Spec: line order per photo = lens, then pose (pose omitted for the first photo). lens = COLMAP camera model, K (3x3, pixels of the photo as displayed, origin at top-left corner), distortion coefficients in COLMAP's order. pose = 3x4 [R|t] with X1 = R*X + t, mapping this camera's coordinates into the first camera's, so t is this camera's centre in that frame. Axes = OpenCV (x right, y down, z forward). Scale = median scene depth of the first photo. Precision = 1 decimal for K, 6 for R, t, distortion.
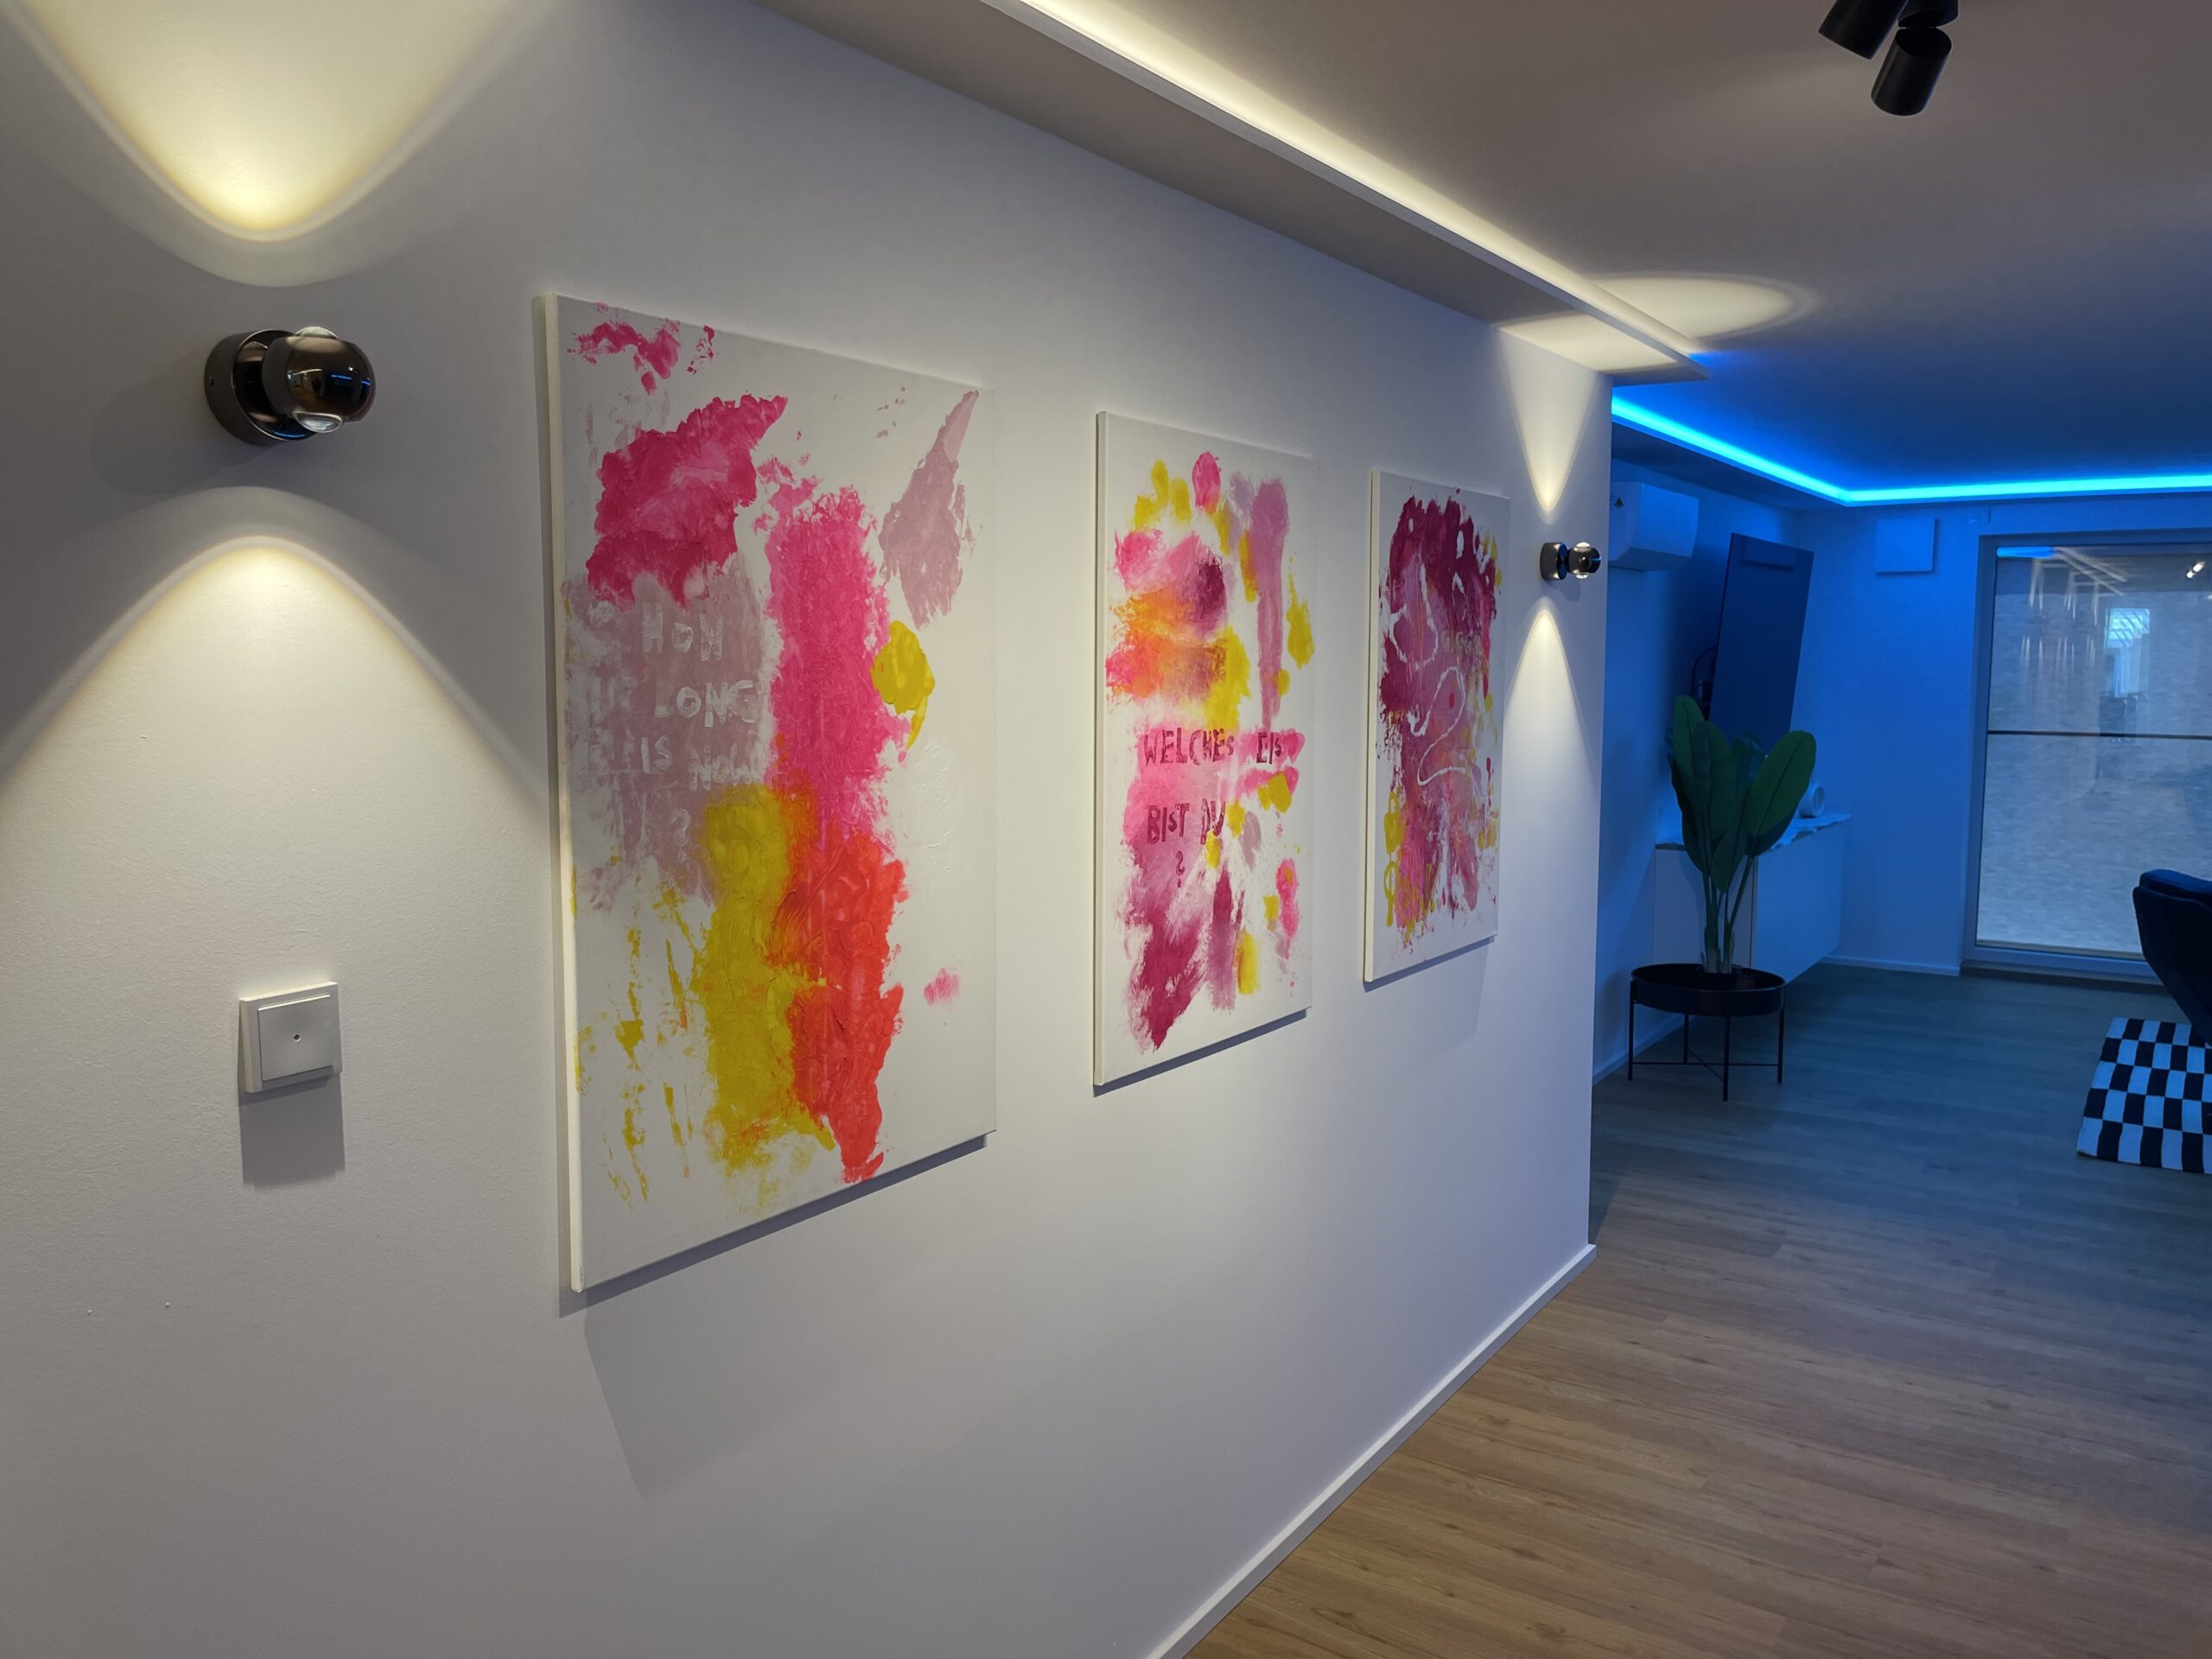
lens RADIAL K [[1657.1, 0, 1108.1], [0, 1657.1, 817.4], [0, 0, 1]] dist [0.085587, -0.086543]
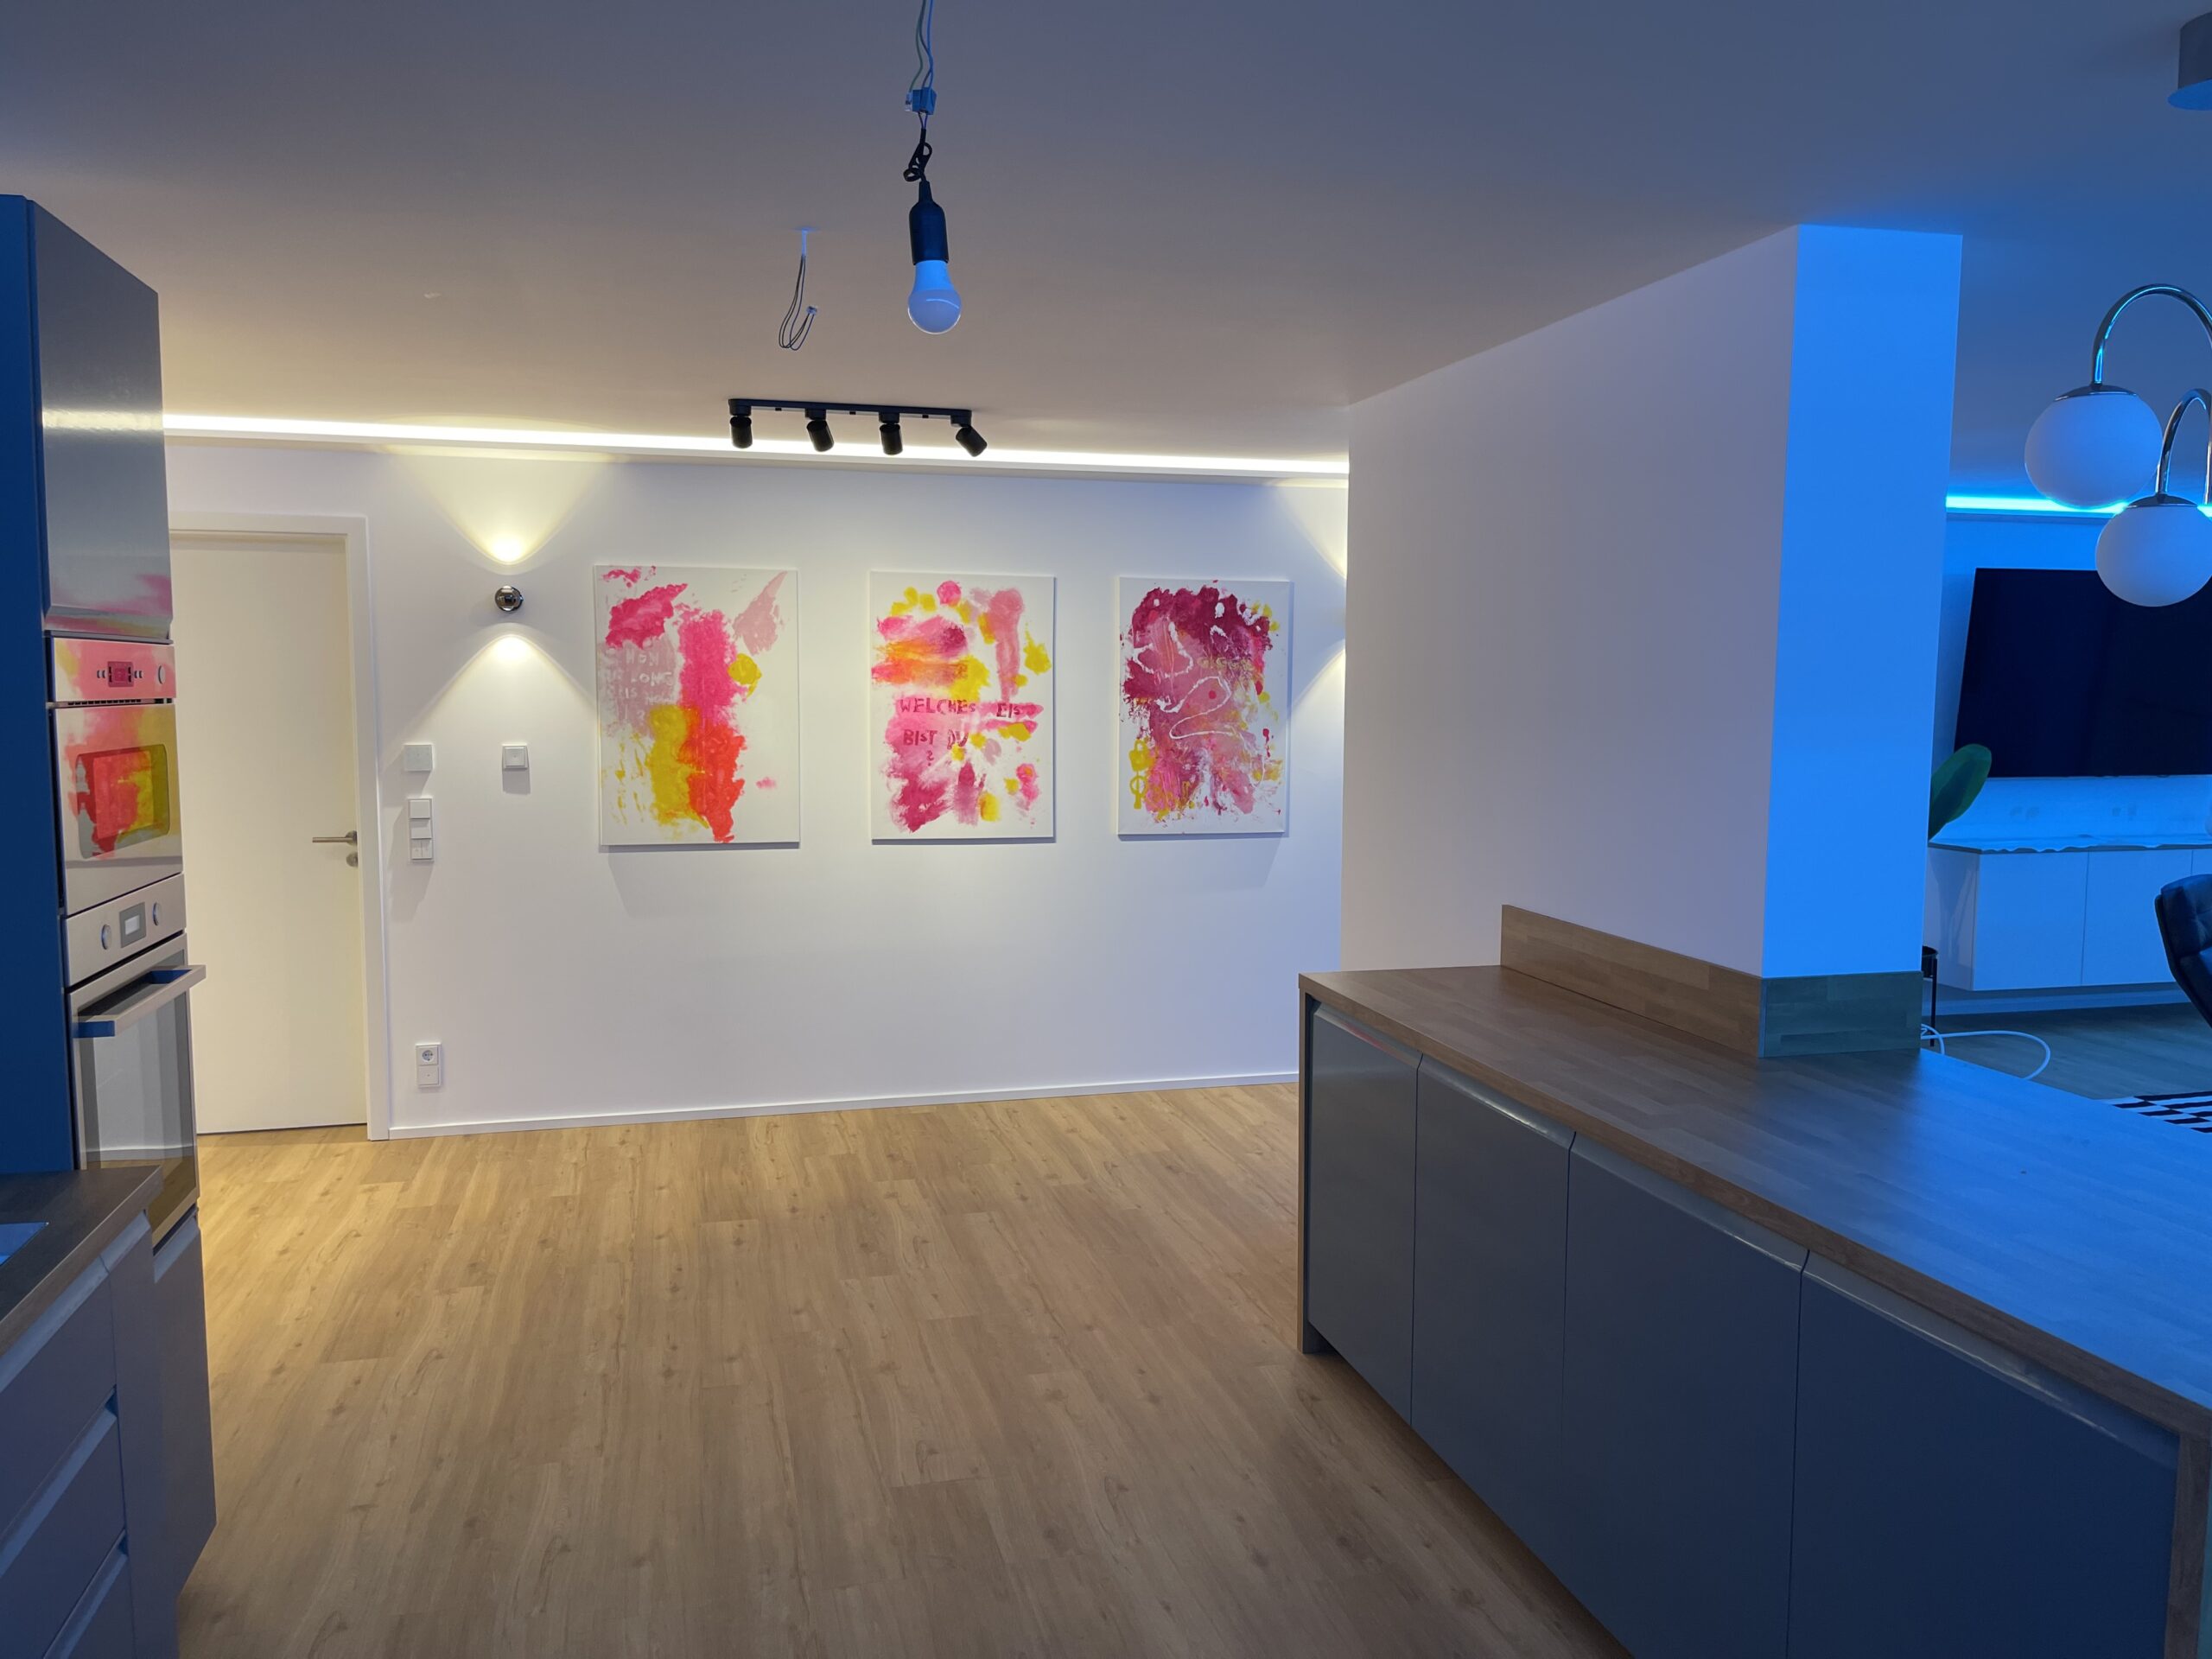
lens RADIAL K [[1657.1, 0, 1108.1], [0, 1657.1, 817.4], [0, 0, 1]] dist [0.085587, -0.086543]
pose [[0.758486, 0.068381, -0.648092, 2.171140], [-0.073819, 0.997094, 0.018811, 0.064242], [0.647496, 0.033574, 0.761329, -0.768452]]
